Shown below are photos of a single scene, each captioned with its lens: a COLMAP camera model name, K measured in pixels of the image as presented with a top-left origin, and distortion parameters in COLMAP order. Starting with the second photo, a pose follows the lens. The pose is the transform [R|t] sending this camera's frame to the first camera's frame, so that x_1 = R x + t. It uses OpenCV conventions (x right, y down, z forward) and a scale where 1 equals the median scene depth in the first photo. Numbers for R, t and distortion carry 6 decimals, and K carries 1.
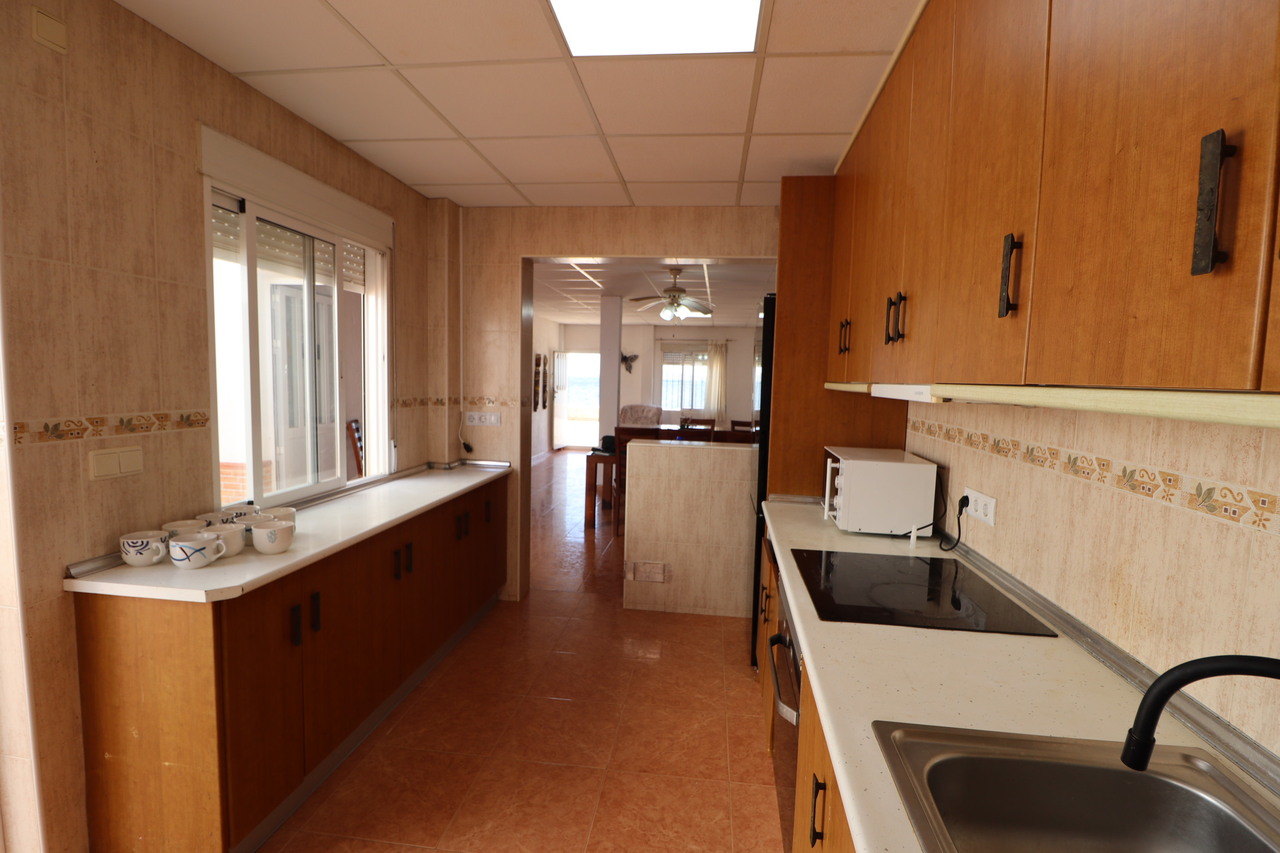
lens RADIAL K [[596.6, 0, 639.4], [0, 596.6, 431.5], [0, 0, 1]] dist [-0.000899, -0.015666]
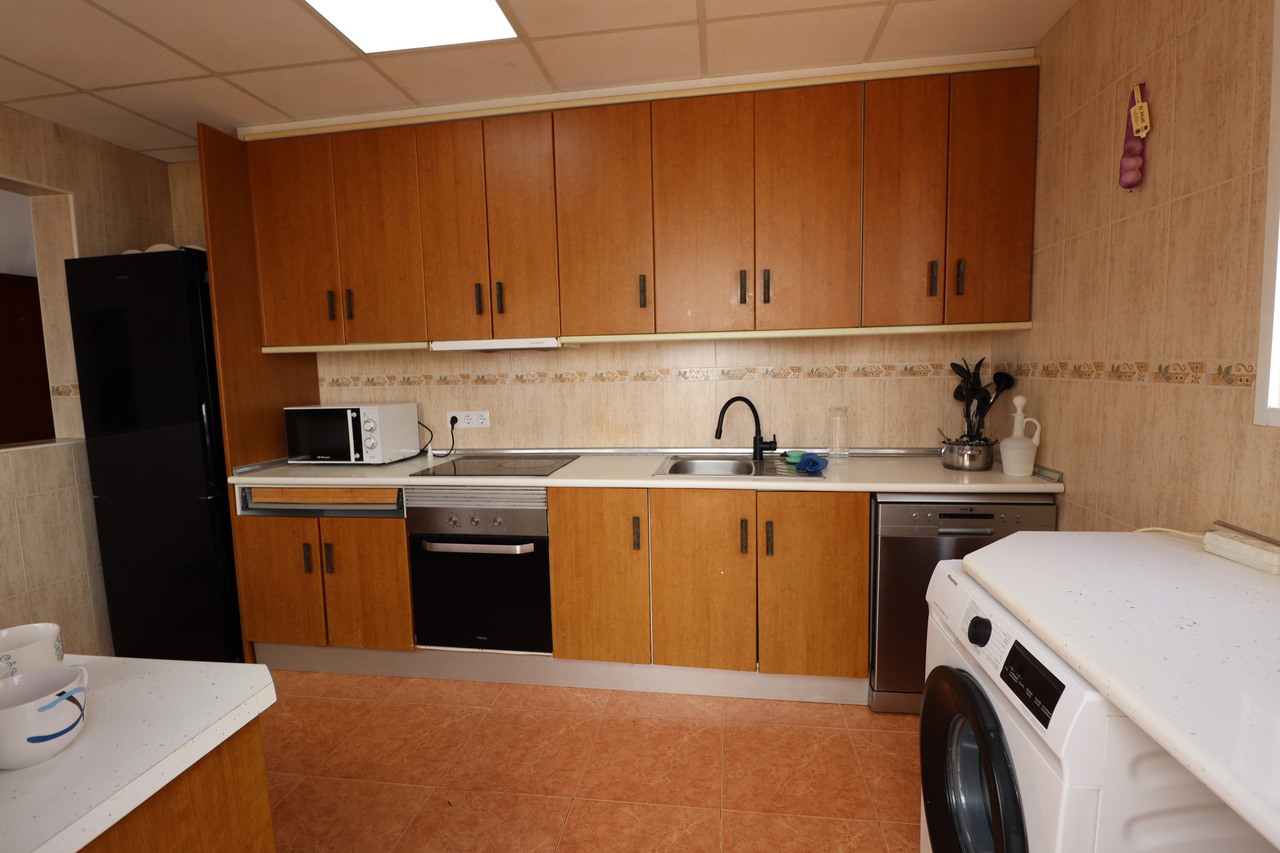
lens RADIAL K [[598.8, 0, 642.4], [0, 598.8, 428.2], [0, 0, 1]] dist [-0.001152, -0.012816]
pose [[0.019402, -0.128129, 0.991568, -0.520260], [0.113644, 0.985610, 0.125135, -0.000064], [-0.993332, 0.110257, 0.033684, 0.250193]]
